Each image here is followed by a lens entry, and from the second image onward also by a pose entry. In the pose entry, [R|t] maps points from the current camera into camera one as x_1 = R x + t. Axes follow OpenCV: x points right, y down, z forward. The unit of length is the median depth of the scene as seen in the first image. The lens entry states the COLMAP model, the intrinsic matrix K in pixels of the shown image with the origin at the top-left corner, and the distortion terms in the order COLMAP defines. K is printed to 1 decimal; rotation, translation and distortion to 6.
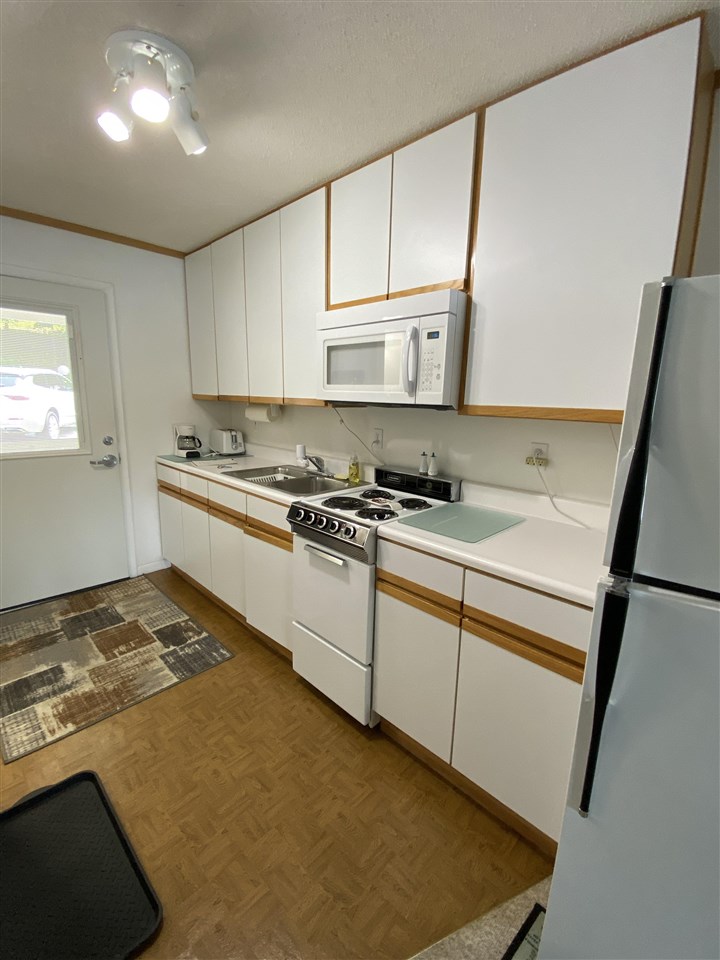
lens RADIAL K [[403.8, 0, 369.5], [0, 403.8, 473.9], [0, 0, 1]] dist [-0.004378, -0.008407]
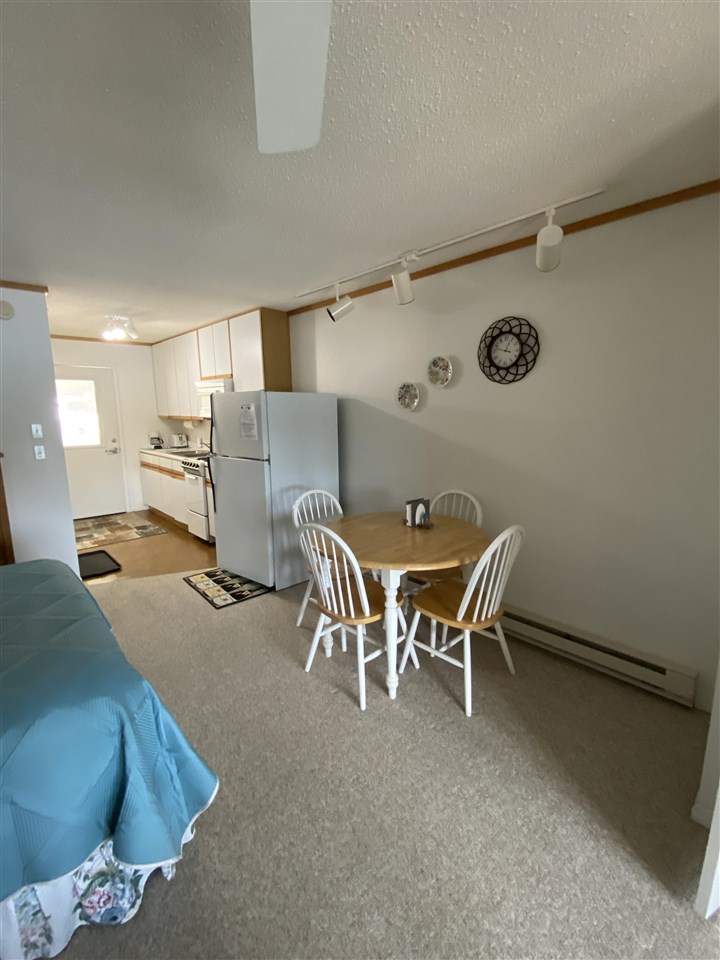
lens RADIAL K [[414.1, 0, 365.9], [0, 414.1, 473.6], [0, 0, 1]] dist [0.001053, -0.000124]
pose [[0.998152, -0.026724, -0.054566, 0.962616], [0.025108, 0.999232, -0.030092, 0.239578], [0.055328, 0.028667, 0.998057, -1.332945]]
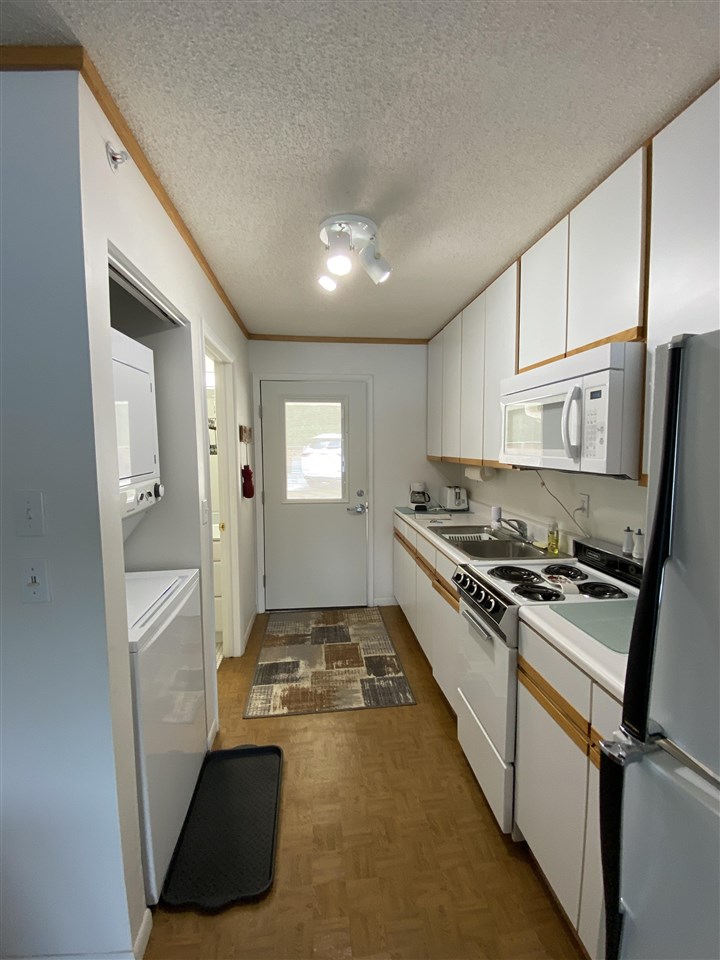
lens RADIAL K [[403.8, 0, 365.3], [0, 403.8, 471.8], [0, 0, 1]] dist [-0.004378, -0.008407]
pose [[0.767855, 0.009152, -0.640558, 0.250188], [-0.091989, 0.991111, -0.096109, -0.038312], [0.633984, 0.132722, 0.761872, 0.034036]]
